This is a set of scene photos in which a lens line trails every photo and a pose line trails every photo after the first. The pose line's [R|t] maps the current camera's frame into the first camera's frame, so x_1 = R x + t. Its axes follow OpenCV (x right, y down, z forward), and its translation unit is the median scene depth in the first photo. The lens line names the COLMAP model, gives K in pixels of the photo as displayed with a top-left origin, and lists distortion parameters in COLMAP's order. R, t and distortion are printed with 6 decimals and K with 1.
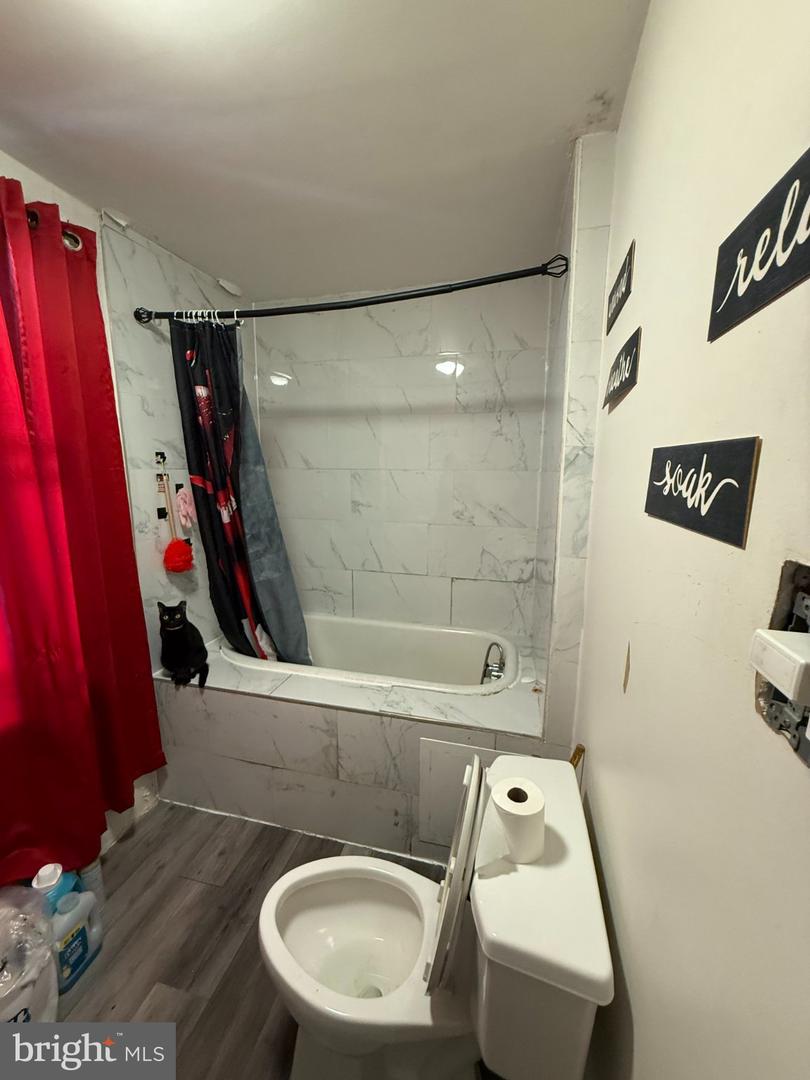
lens RADIAL K [[432.8, 0, 405.4], [0, 432.8, 541.9], [0, 0, 1]] dist [0.001749, 0.000098]
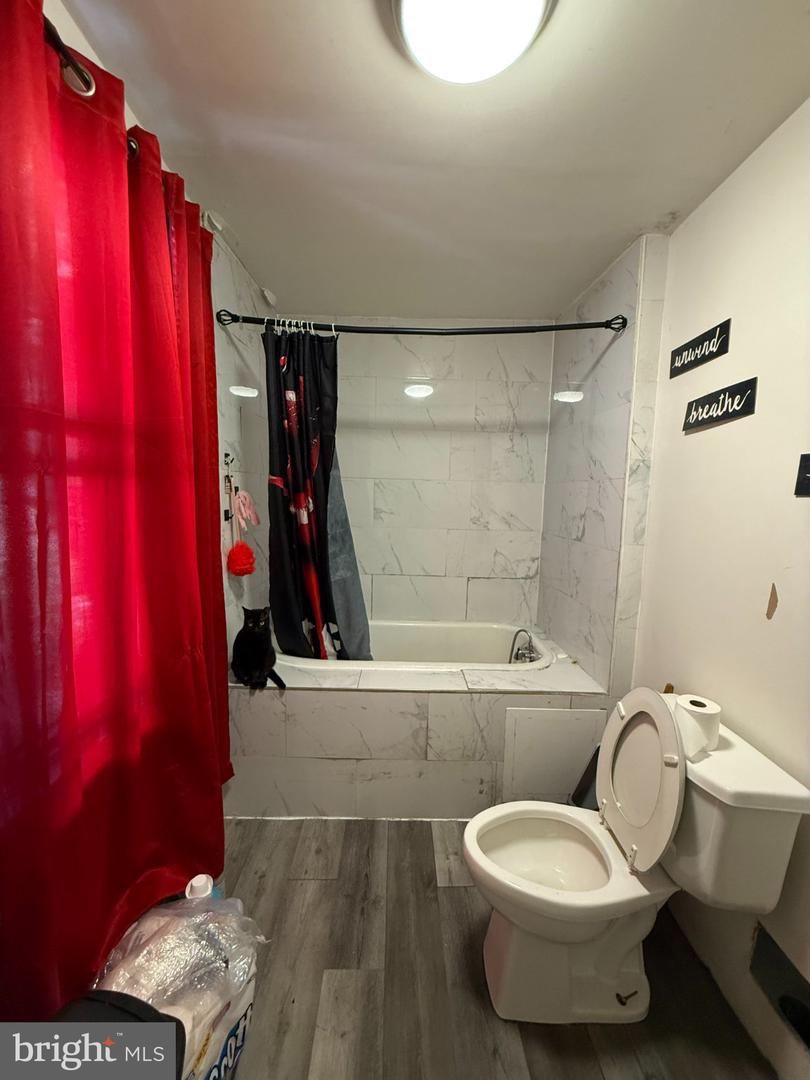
lens RADIAL K [[432.8, 0, 404.7], [0, 432.8, 542.2], [0, 0, 1]] dist [0.001749, 0.000098]
pose [[0.965181, -0.012464, 0.261287, -0.464405], [0.024978, 0.998691, -0.044627, 0.052232], [-0.260389, 0.049600, 0.964229, -0.049813]]
